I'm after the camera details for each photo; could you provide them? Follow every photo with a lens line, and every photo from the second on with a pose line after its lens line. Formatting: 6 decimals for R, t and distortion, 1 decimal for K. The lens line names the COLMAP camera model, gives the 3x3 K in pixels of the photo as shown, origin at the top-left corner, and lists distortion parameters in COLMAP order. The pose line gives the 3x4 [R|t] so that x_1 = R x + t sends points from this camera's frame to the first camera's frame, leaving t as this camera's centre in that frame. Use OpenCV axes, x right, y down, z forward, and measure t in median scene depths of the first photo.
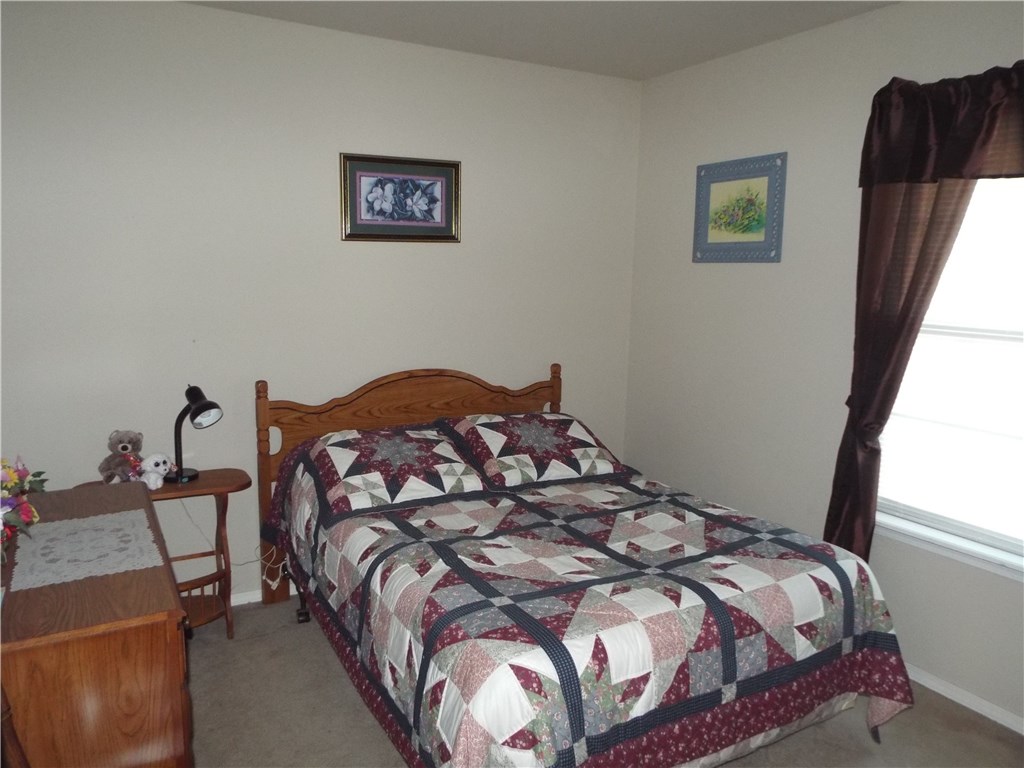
lens RADIAL K [[737.9, 0, 512.0], [0, 737.9, 384.0], [0, 0, 1]] dist [-0.049261, 0.038470]
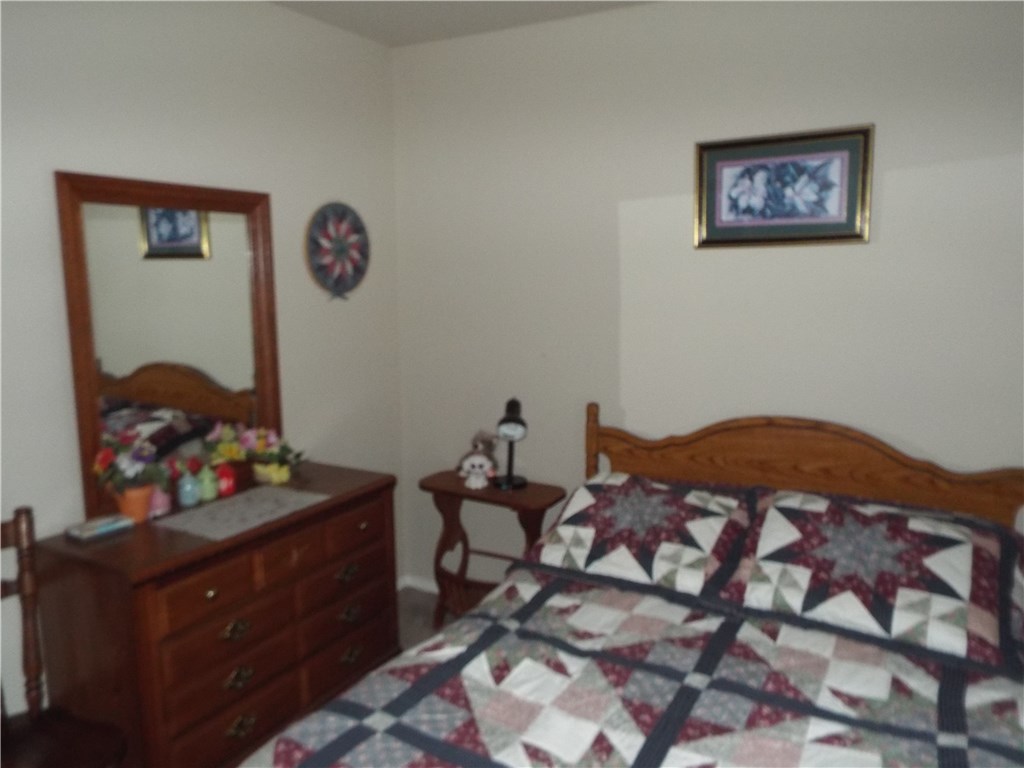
lens RADIAL K [[737.9, 0, 512.0], [0, 737.9, 384.0], [0, 0, 1]] dist [-0.049261, 0.038470]
pose [[0.501193, 0.110354, -0.858270, 0.389701], [-0.118348, 0.991257, 0.058343, -0.067000], [0.857205, 0.072334, 0.509871, 0.406681]]
